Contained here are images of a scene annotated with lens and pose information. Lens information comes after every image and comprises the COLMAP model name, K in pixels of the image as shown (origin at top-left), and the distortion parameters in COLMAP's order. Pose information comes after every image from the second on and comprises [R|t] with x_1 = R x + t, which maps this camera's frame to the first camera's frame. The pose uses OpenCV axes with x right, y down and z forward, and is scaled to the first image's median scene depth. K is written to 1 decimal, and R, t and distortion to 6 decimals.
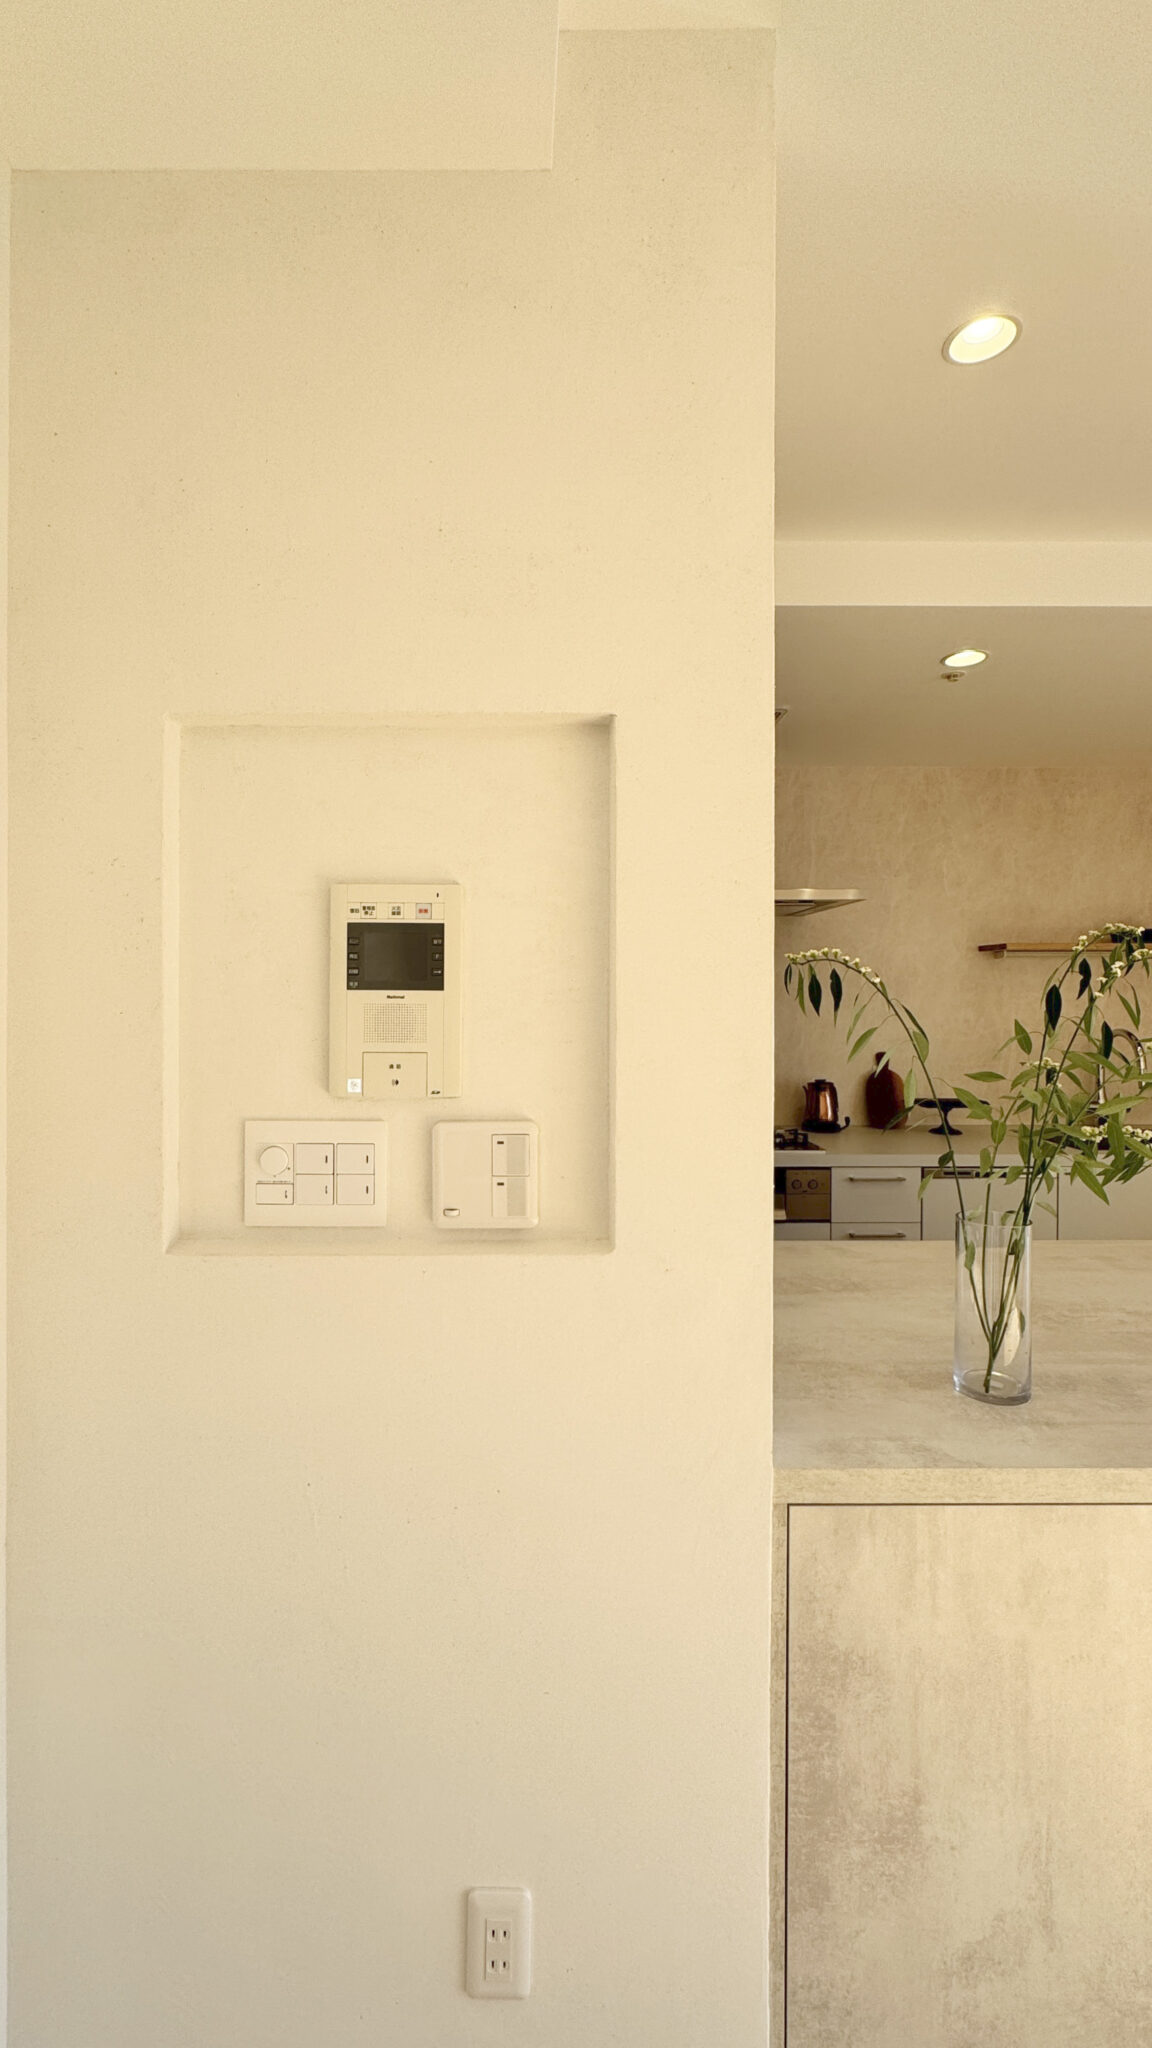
lens RADIAL K [[874.4, 0, 577.0], [0, 874.4, 1023.7], [0, 0, 1]] dist [-0.003893, 0.000105]
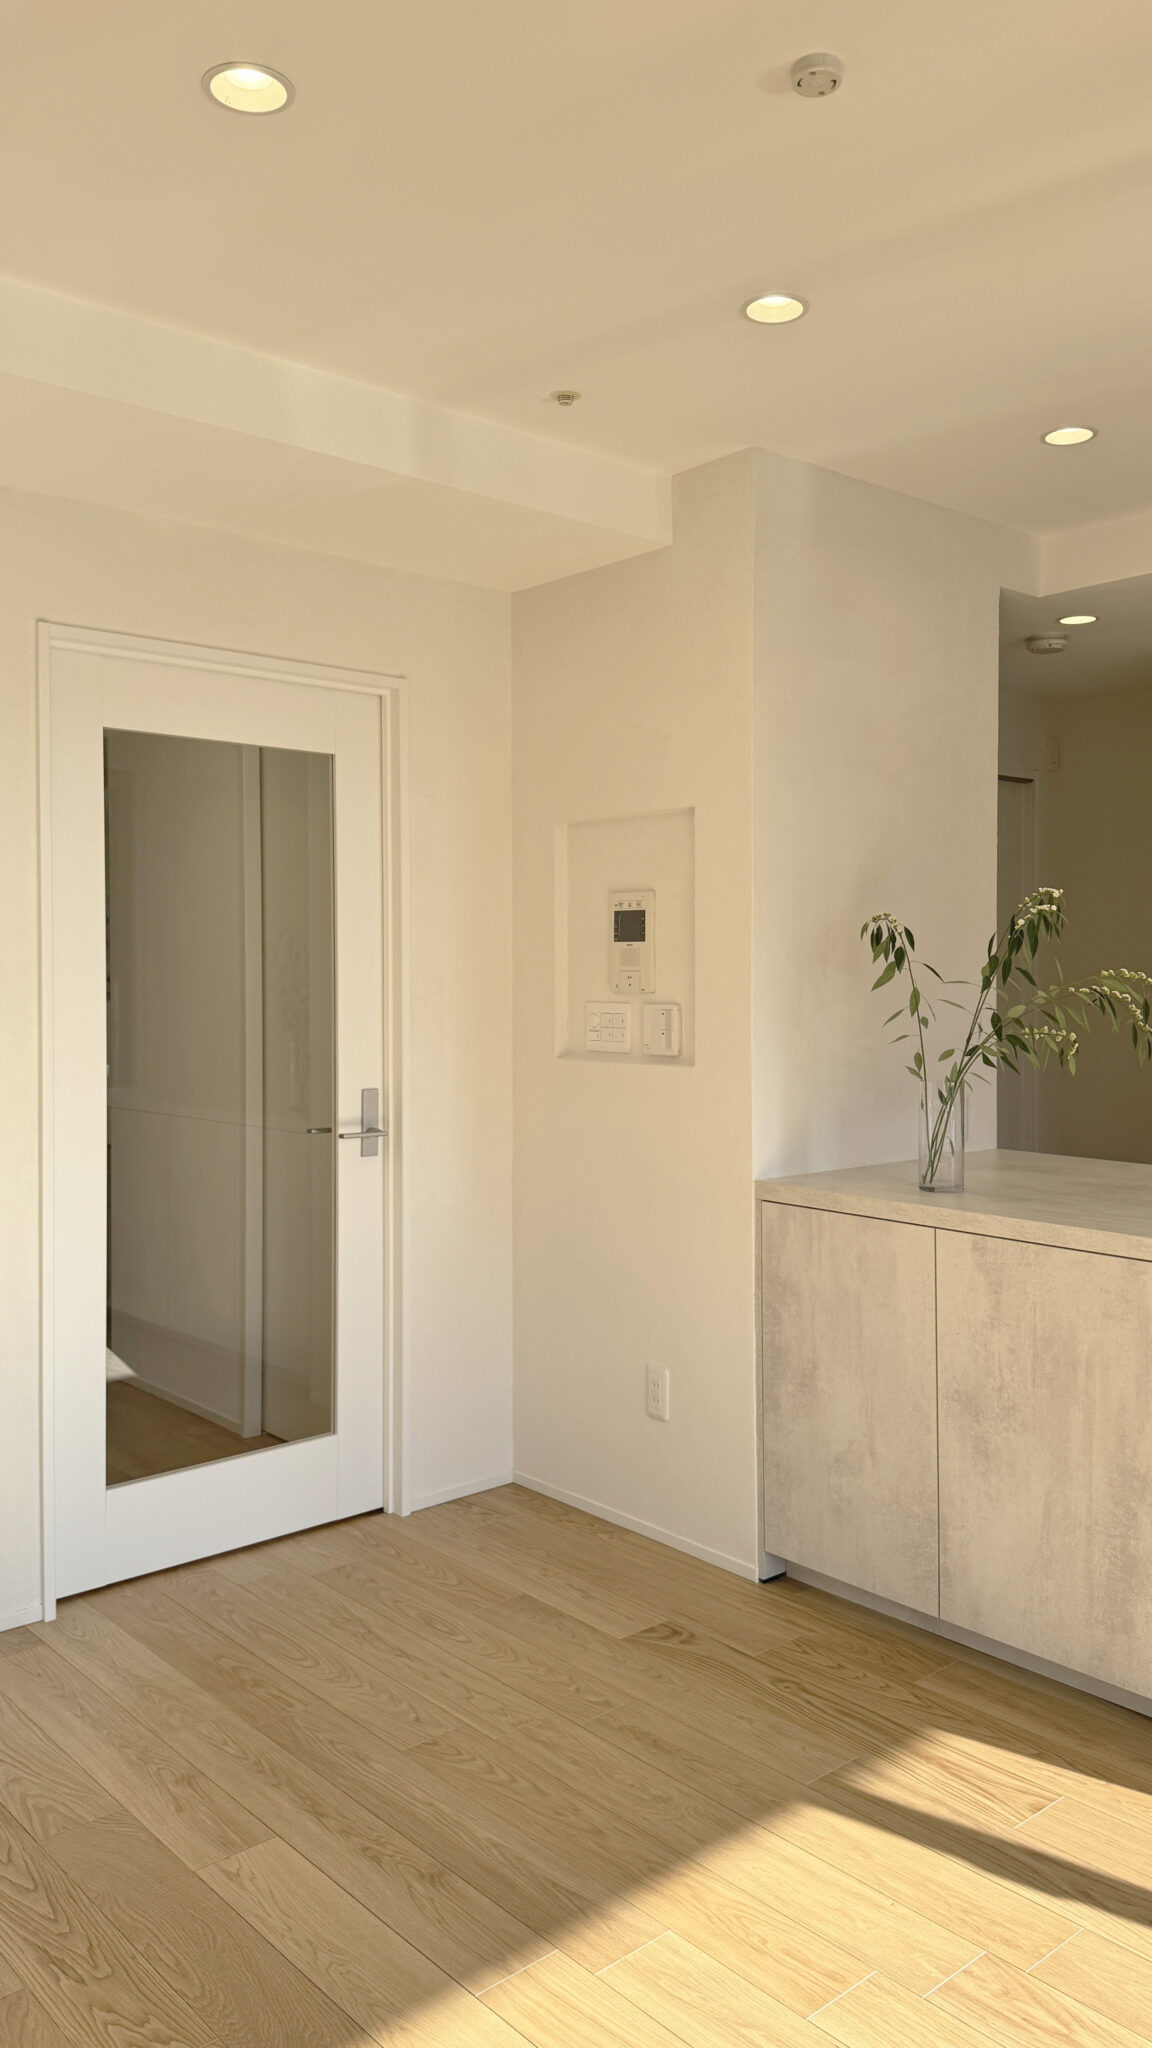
lens RADIAL K [[1494.4, 0, 576.6], [0, 1494.4, 1017.7], [0, 0, 1]] dist [0.002294, -0.000714]
pose [[0.643119, 0.015949, -0.765600, 2.513901], [-0.001446, 0.999807, 0.019614, 0.075910], [0.765765, -0.011507, 0.643018, -1.455630]]
